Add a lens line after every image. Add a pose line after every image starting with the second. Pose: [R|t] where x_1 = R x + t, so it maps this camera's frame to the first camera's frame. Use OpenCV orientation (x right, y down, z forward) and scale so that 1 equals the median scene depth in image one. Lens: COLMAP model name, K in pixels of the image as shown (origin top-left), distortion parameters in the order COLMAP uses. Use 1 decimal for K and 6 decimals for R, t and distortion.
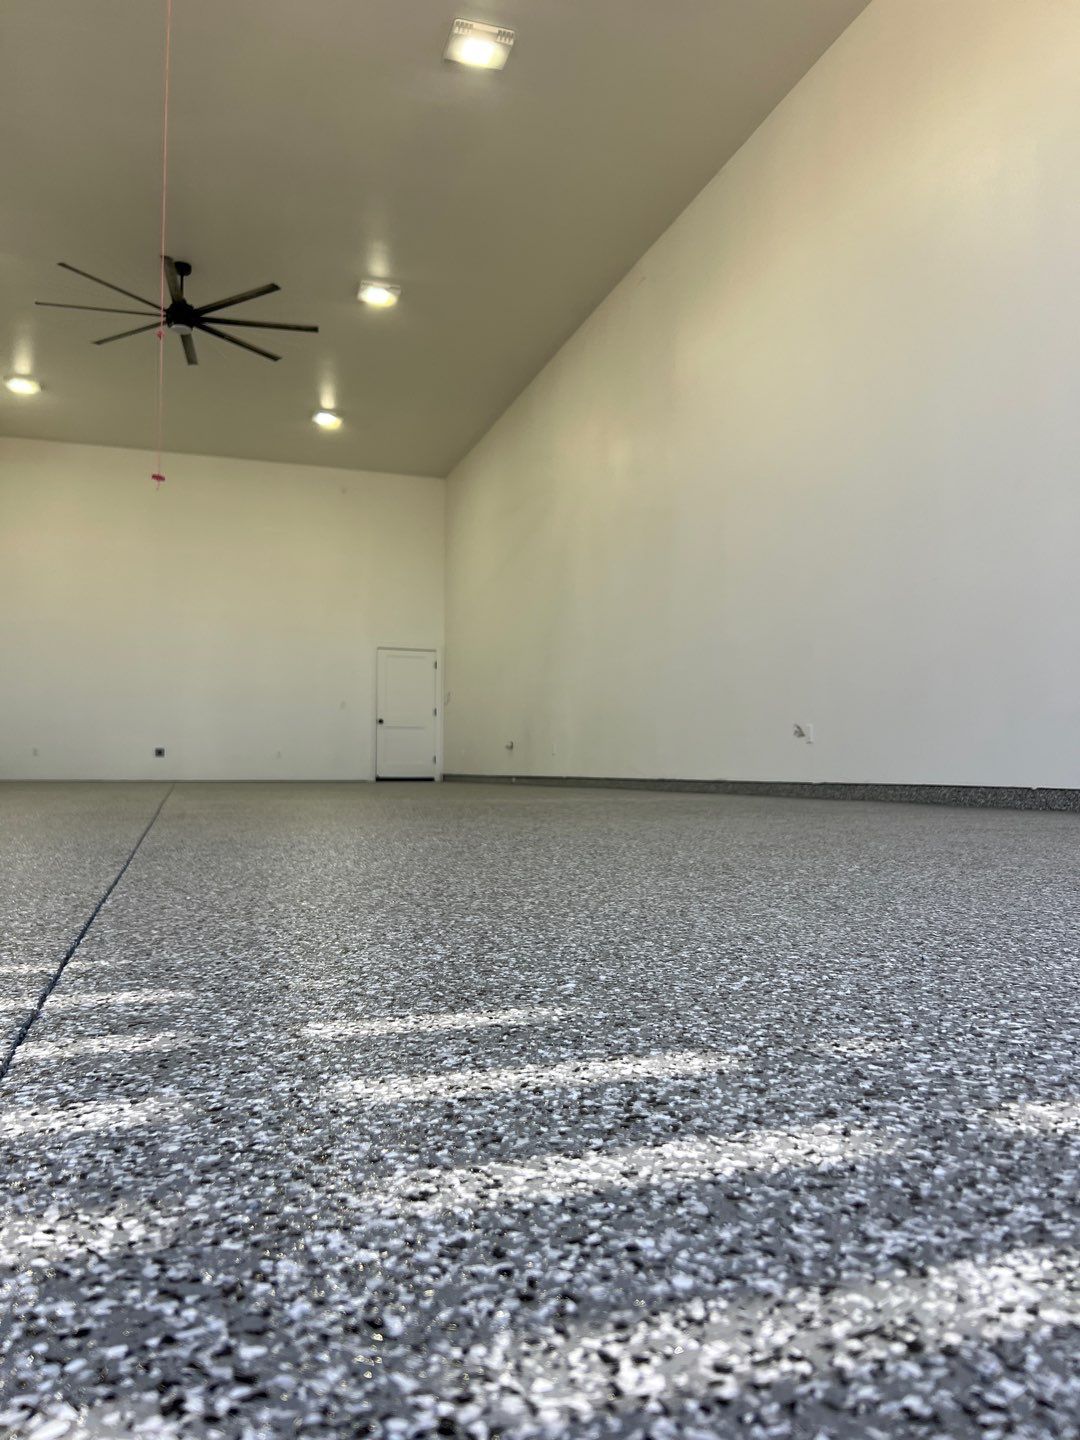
lens RADIAL K [[1077.4, 0, 550.9], [0, 1077.4, 725.7], [0, 0, 1]] dist [0.049152, -0.063144]
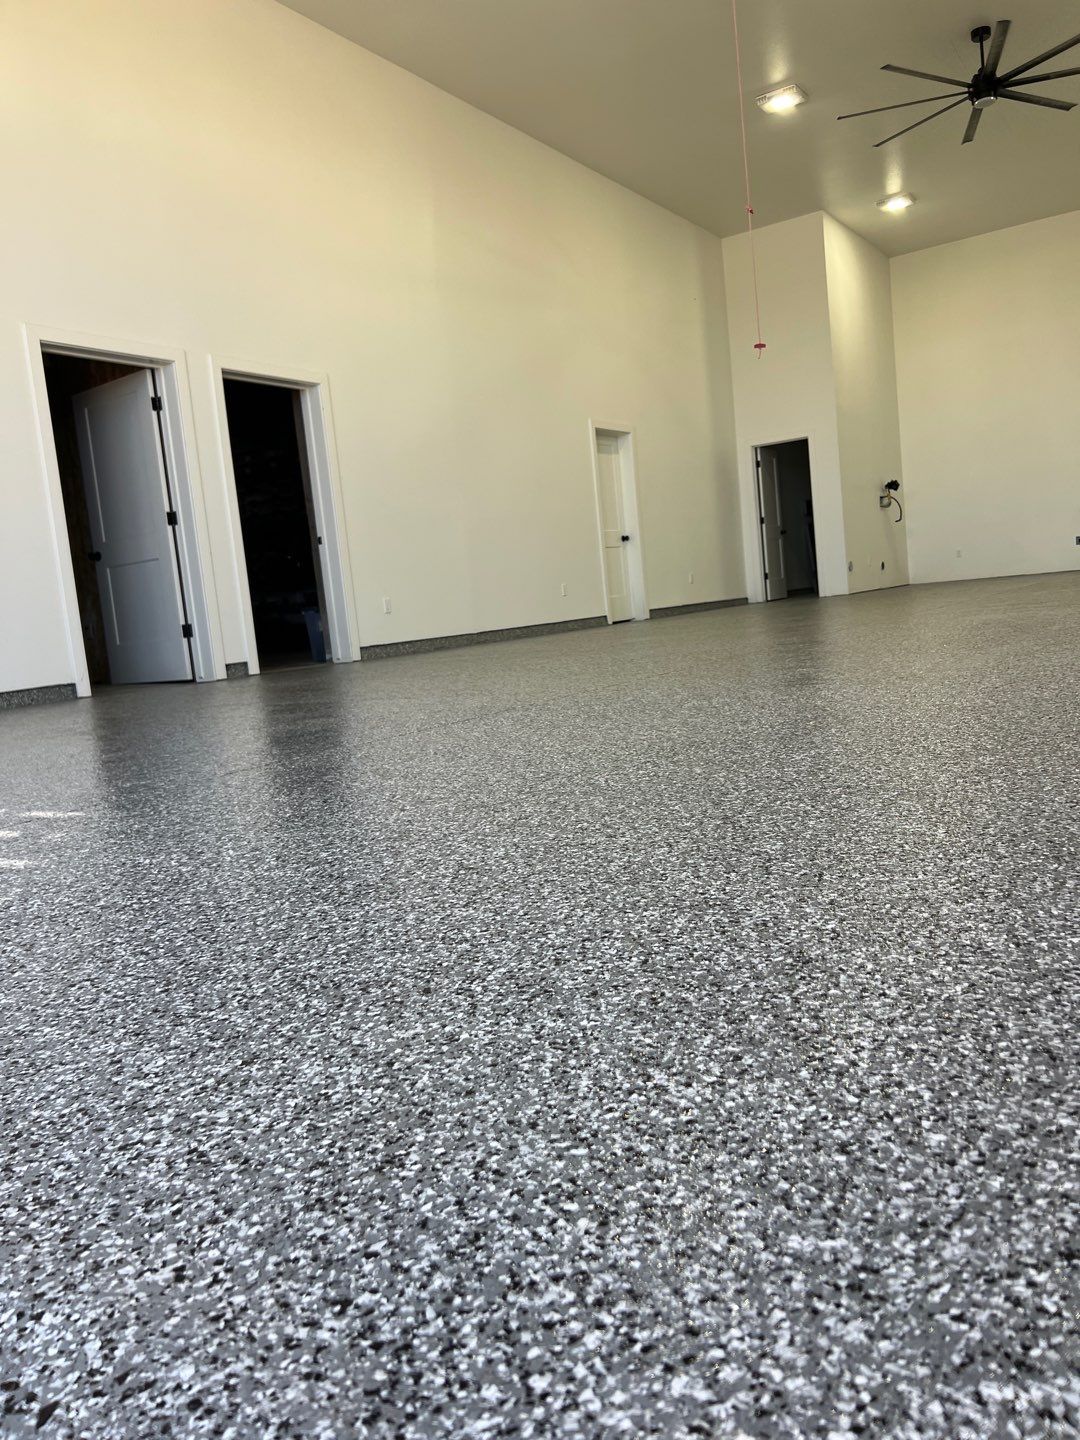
lens RADIAL K [[1077.4, 0, 556.7], [0, 1077.4, 717.2], [0, 0, 1]] dist [0.049152, -0.063144]
pose [[0.621824, 0.016178, -0.782990, 0.157856], [0.134533, 0.982718, 0.127146, -0.008676], [0.771515, -0.184401, 0.608901, 0.033419]]
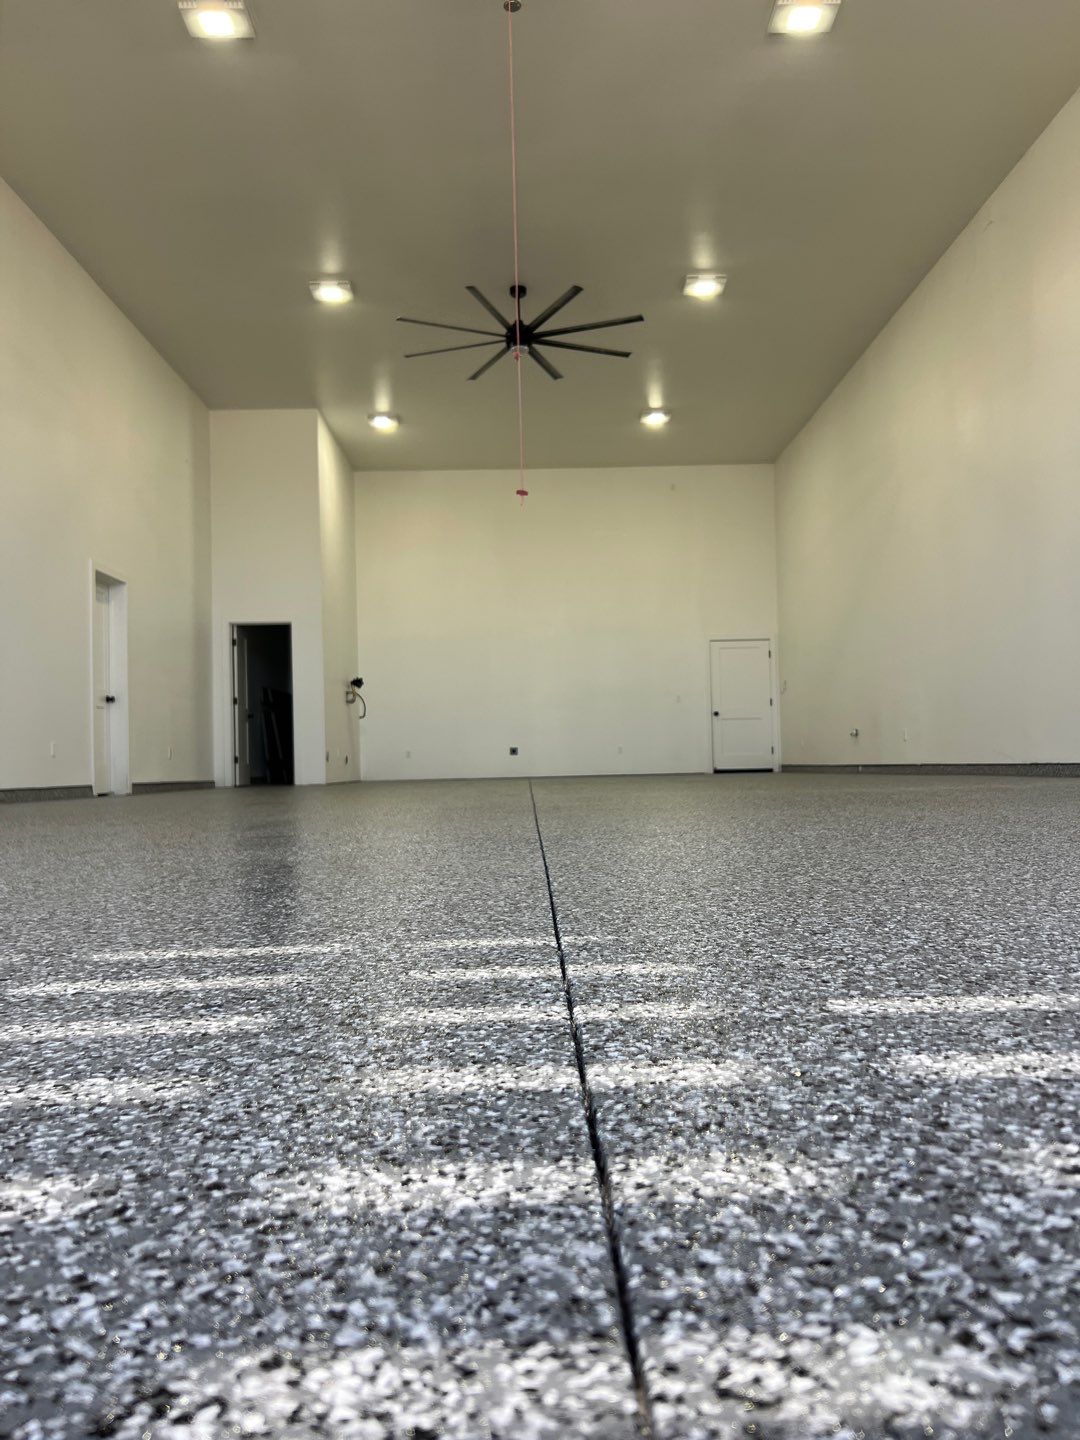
lens RADIAL K [[1077.4, 0, 549.9], [0, 1077.4, 733.3], [0, 0, 1]] dist [0.049152, -0.063144]
pose [[0.953735, -0.037812, -0.298261, -0.011456], [0.041898, 0.999095, 0.007314, 0.000400], [0.297714, -0.019472, 0.954456, -0.003441]]
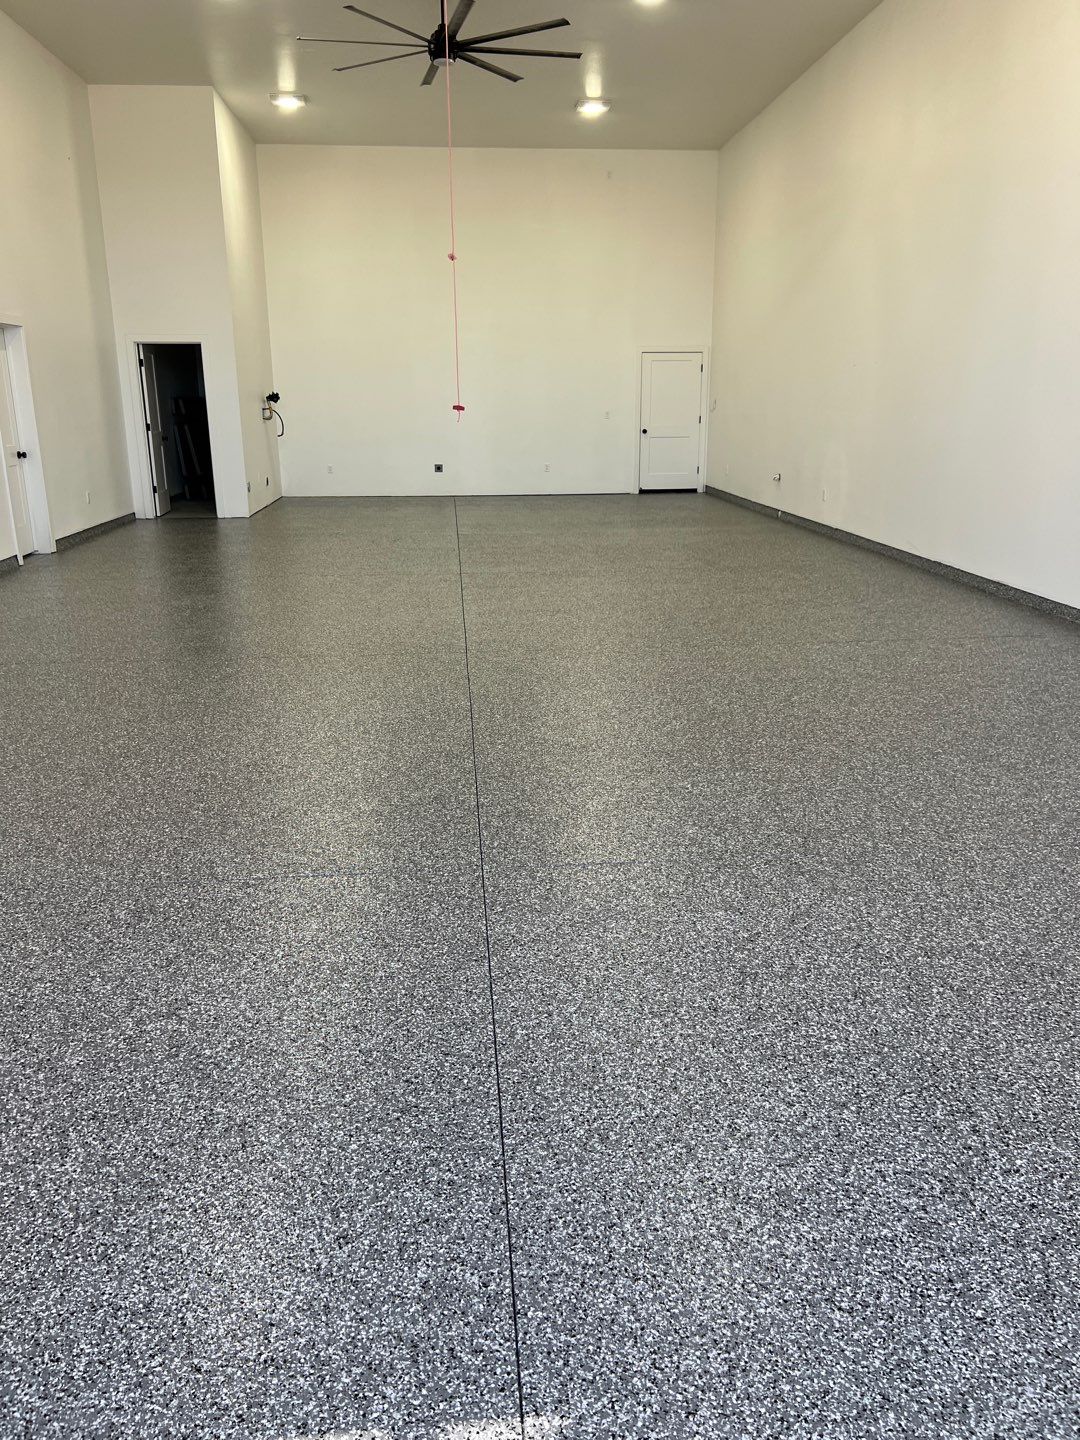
lens RADIAL K [[1077.4, 0, 543.2], [0, 1077.4, 717.8], [0, 0, 1]] dist [0.049152, -0.063144]
pose [[0.971234, 0.056237, -0.231392, -0.006140], [0.020668, 0.948138, 0.317185, -0.110354], [0.237229, -0.312844, 0.919702, -0.023464]]
